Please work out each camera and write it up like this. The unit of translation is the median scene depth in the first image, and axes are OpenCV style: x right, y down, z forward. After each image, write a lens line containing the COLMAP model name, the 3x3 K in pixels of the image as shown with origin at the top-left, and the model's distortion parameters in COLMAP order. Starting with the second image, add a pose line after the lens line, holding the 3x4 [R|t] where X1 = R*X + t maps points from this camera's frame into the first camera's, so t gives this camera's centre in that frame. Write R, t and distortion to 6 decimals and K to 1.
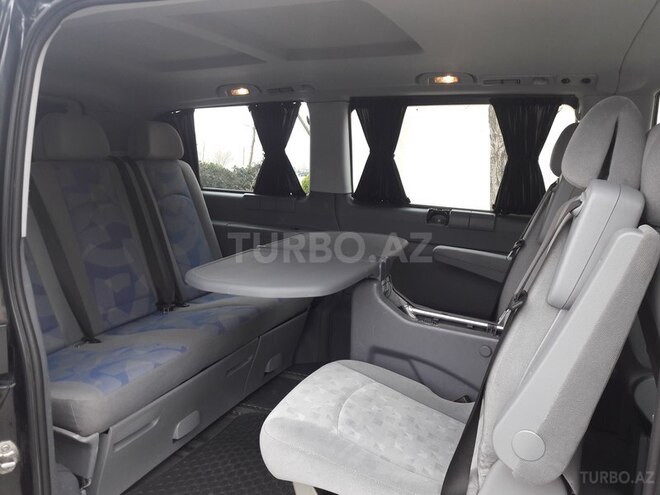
lens RADIAL K [[520.6, 0, 333.7], [0, 520.6, 257.0], [0, 0, 1]] dist [0.050143, -0.147393]
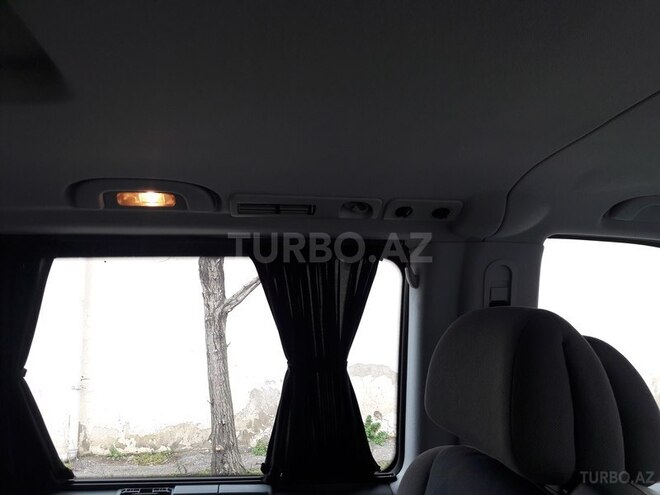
lens RADIAL K [[520.6, 0, 333.7], [0, 520.6, 257.0], [0, 0, 1]] dist [0.050143, -0.147393]
pose [[0.849814, 0.014147, 0.526893, 0.120387], [0.133208, 0.961425, -0.240663, -0.170696], [-0.509972, 0.274705, 0.815148, 0.584831]]
